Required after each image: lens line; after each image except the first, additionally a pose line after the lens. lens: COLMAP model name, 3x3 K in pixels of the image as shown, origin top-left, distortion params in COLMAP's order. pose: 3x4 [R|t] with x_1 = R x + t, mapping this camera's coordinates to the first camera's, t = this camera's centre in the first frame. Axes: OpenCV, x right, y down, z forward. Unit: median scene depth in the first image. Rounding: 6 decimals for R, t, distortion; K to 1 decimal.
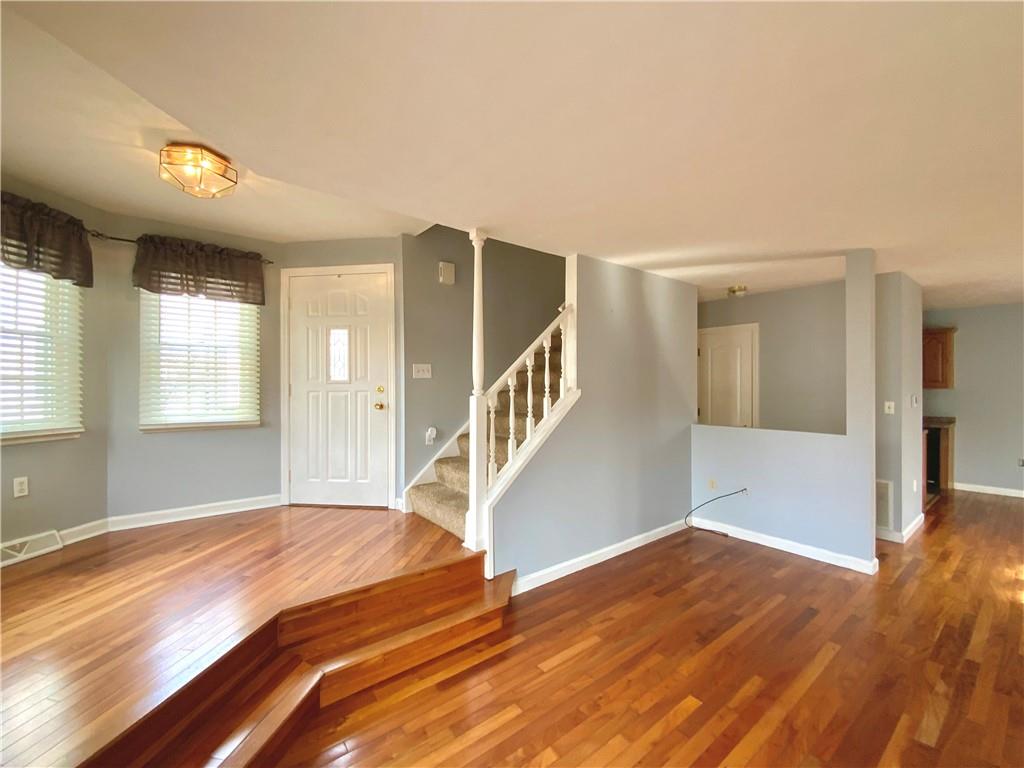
lens RADIAL K [[422.2, 0, 508.9], [0, 422.2, 382.2], [0, 0, 1]] dist [0.001840, -0.003597]
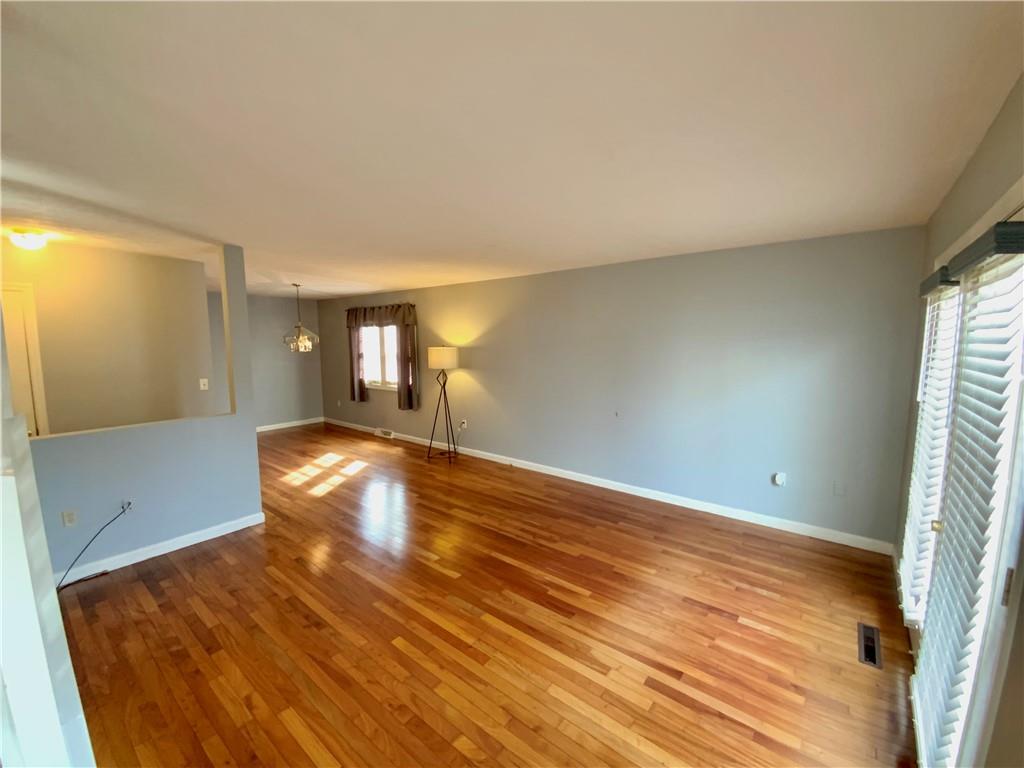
lens RADIAL K [[422.2, 0, 514.5], [0, 422.2, 383.0], [0, 0, 1]] dist [0.001840, -0.003597]
pose [[-0.237561, -0.107307, 0.965427, -0.426791], [0.009921, 0.993560, 0.112875, -0.069844], [-0.971322, 0.036393, -0.234966, 0.532550]]
